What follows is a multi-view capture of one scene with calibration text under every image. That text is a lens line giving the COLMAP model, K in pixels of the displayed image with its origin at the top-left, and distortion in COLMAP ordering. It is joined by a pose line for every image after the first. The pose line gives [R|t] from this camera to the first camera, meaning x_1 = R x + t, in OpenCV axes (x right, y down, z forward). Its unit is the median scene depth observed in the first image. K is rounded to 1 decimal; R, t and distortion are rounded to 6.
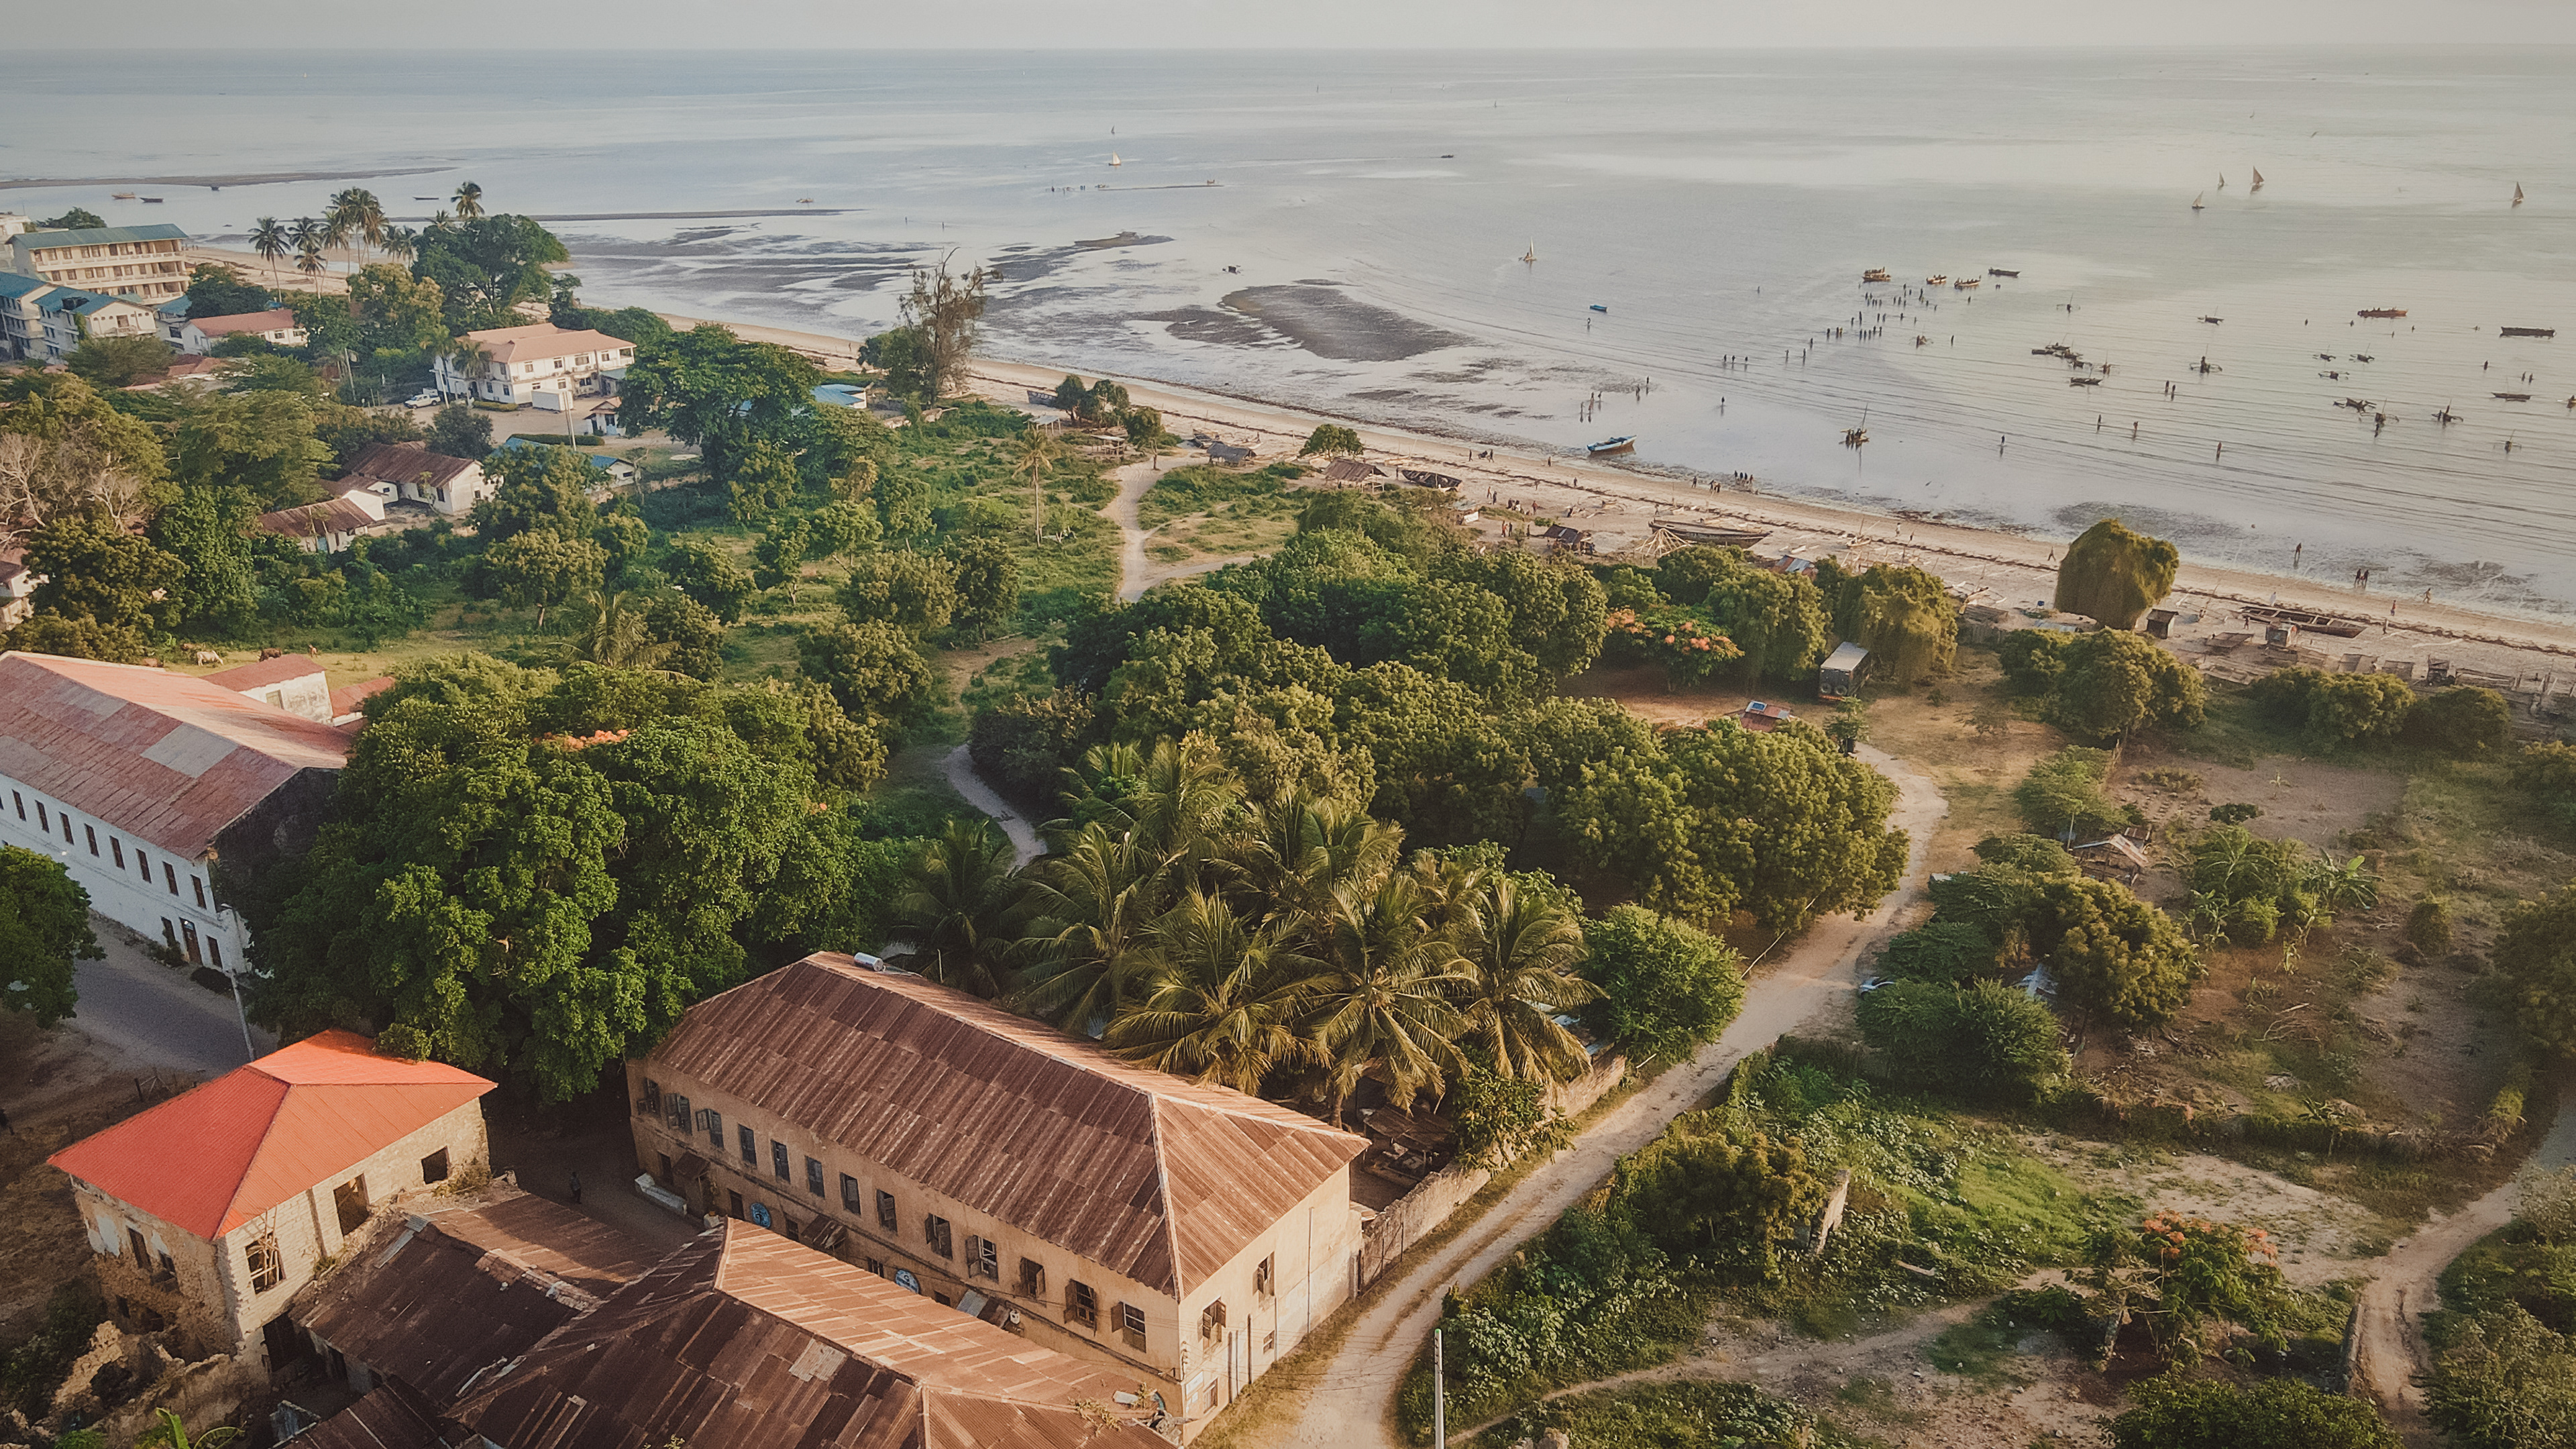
lens RADIAL K [[1904.0, 0, 1297.7], [0, 1904.0, 724.8], [0, 0, 1]] dist [-0.008555, 0.040511]
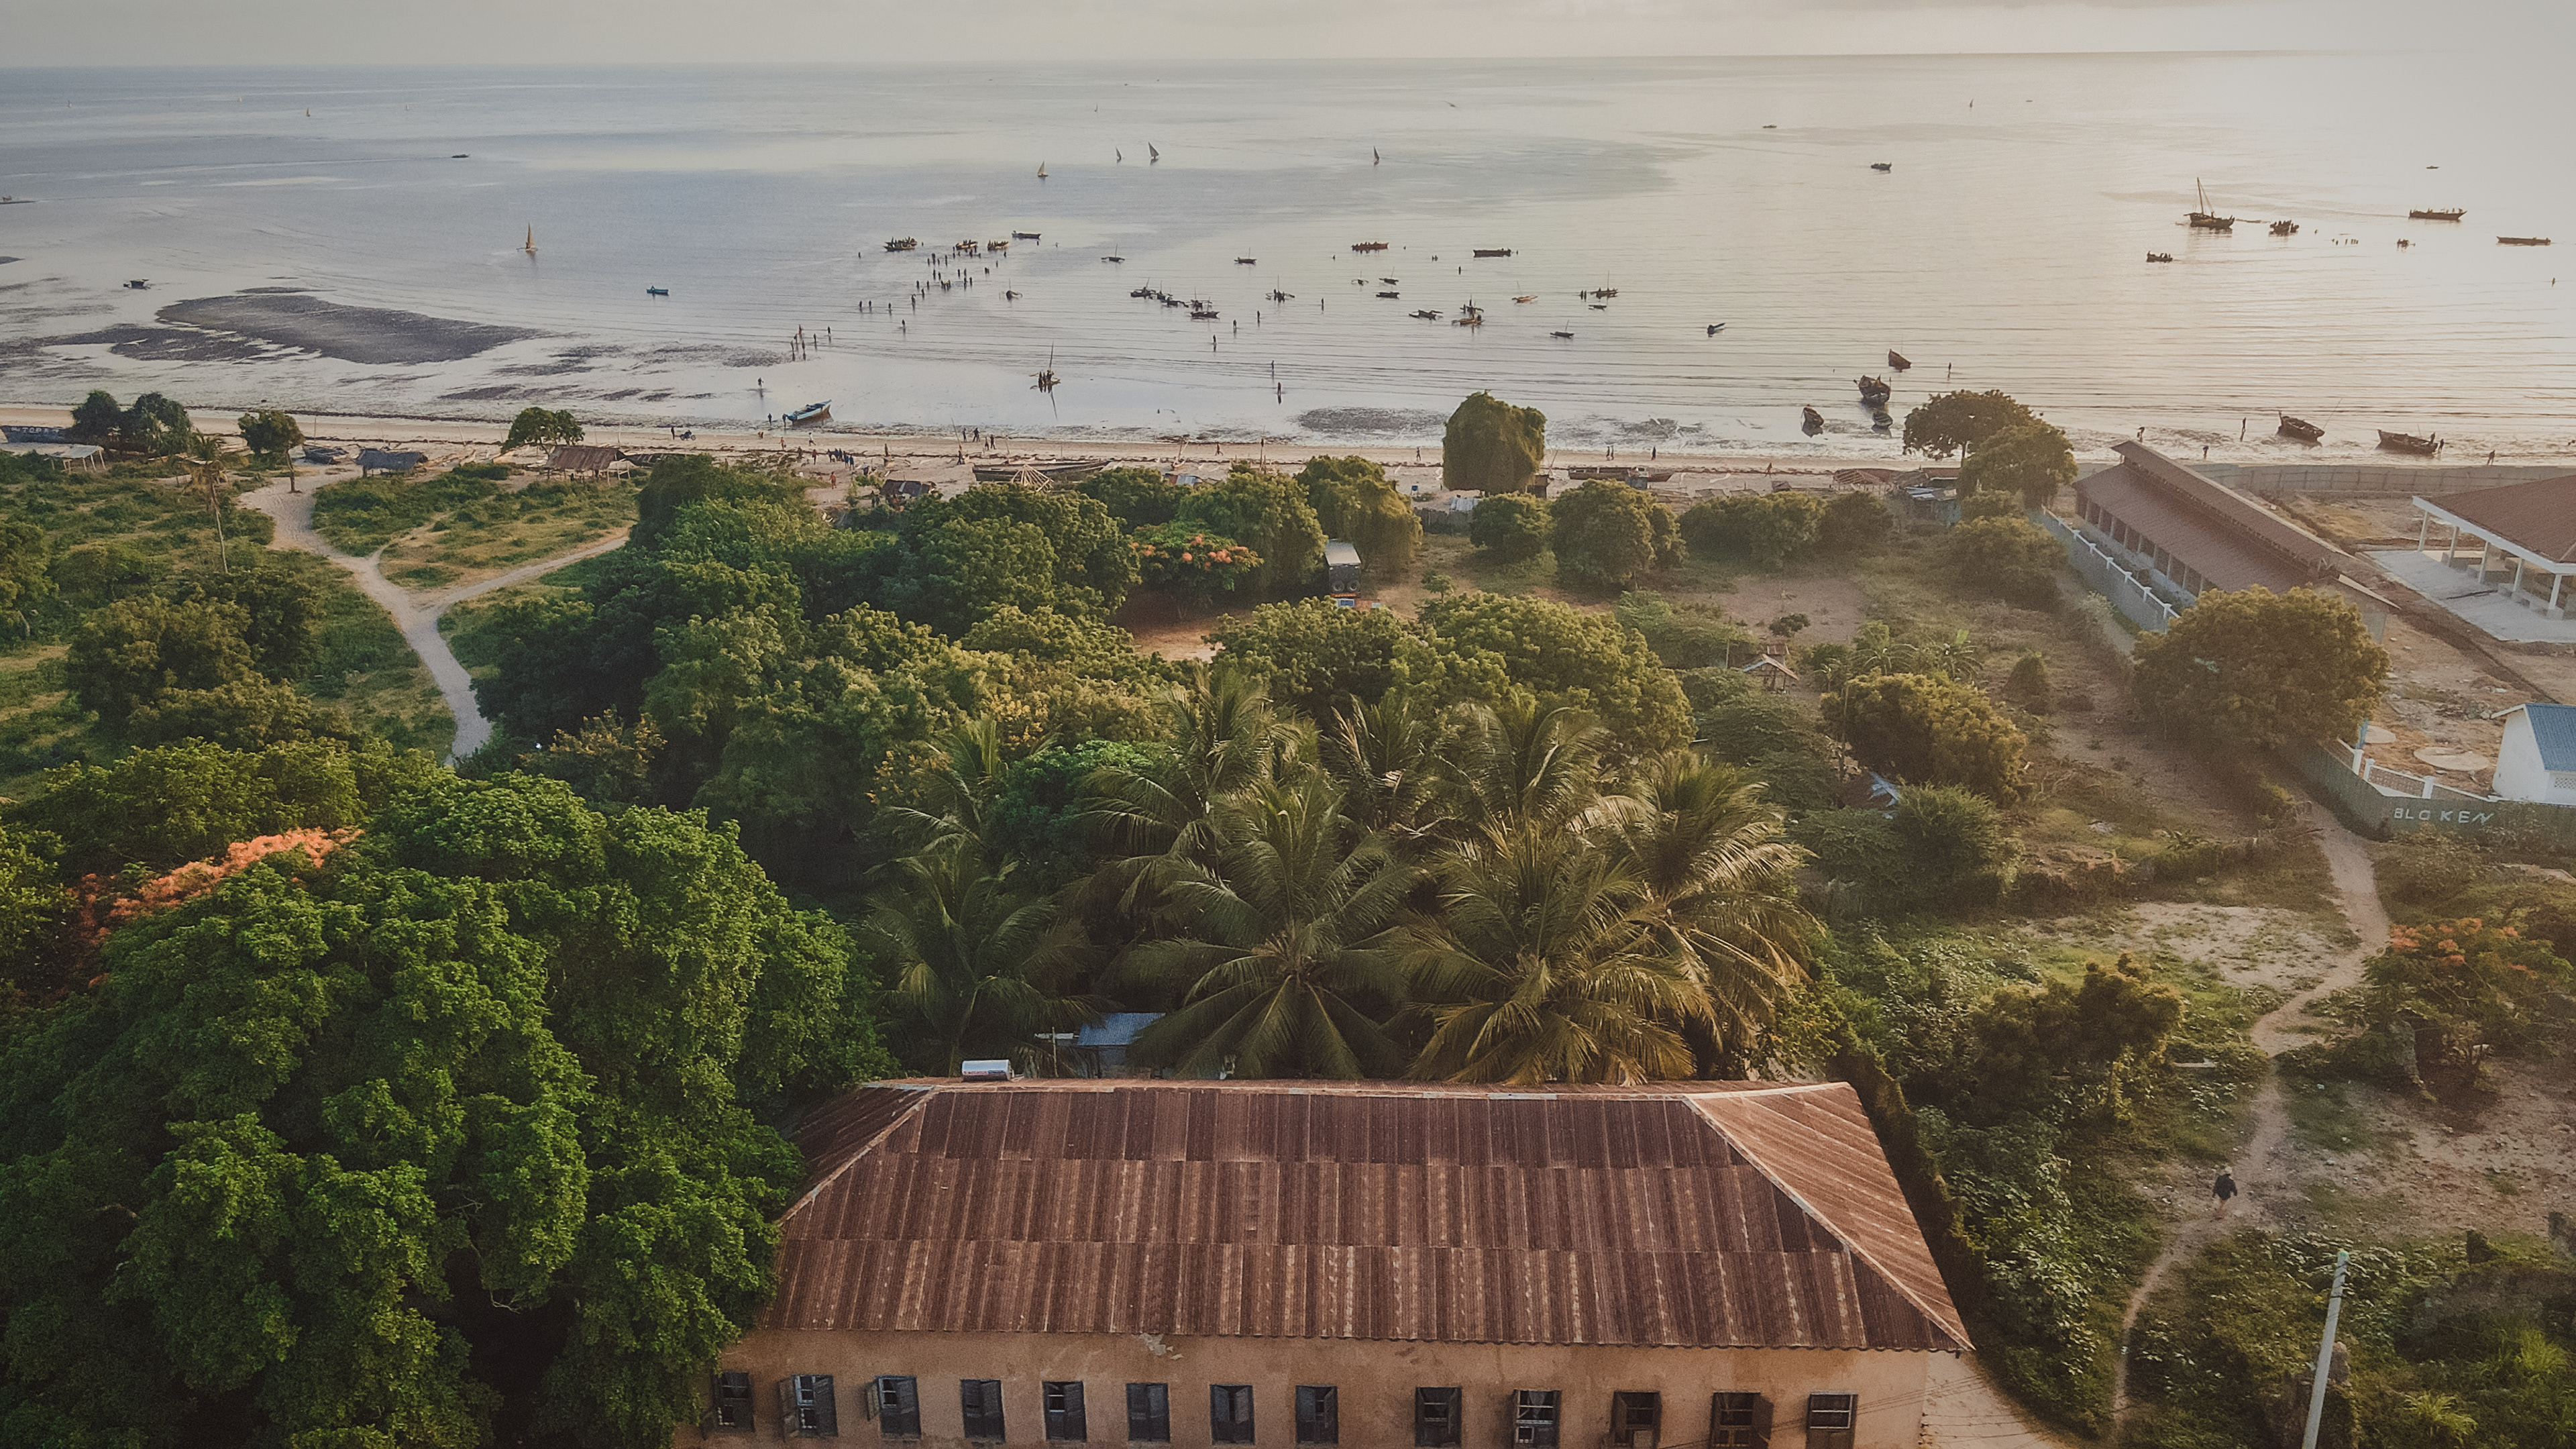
lens RADIAL K [[1904.0, 0, 1297.7], [0, 1904.0, 724.8], [0, 0, 1]] dist [-0.008555, 0.040511]
pose [[0.837314, -0.185734, 0.514207, -0.233549], [0.190129, 0.980743, 0.044651, 0.002184], [-0.512598, 0.060378, 0.856503, 0.212949]]
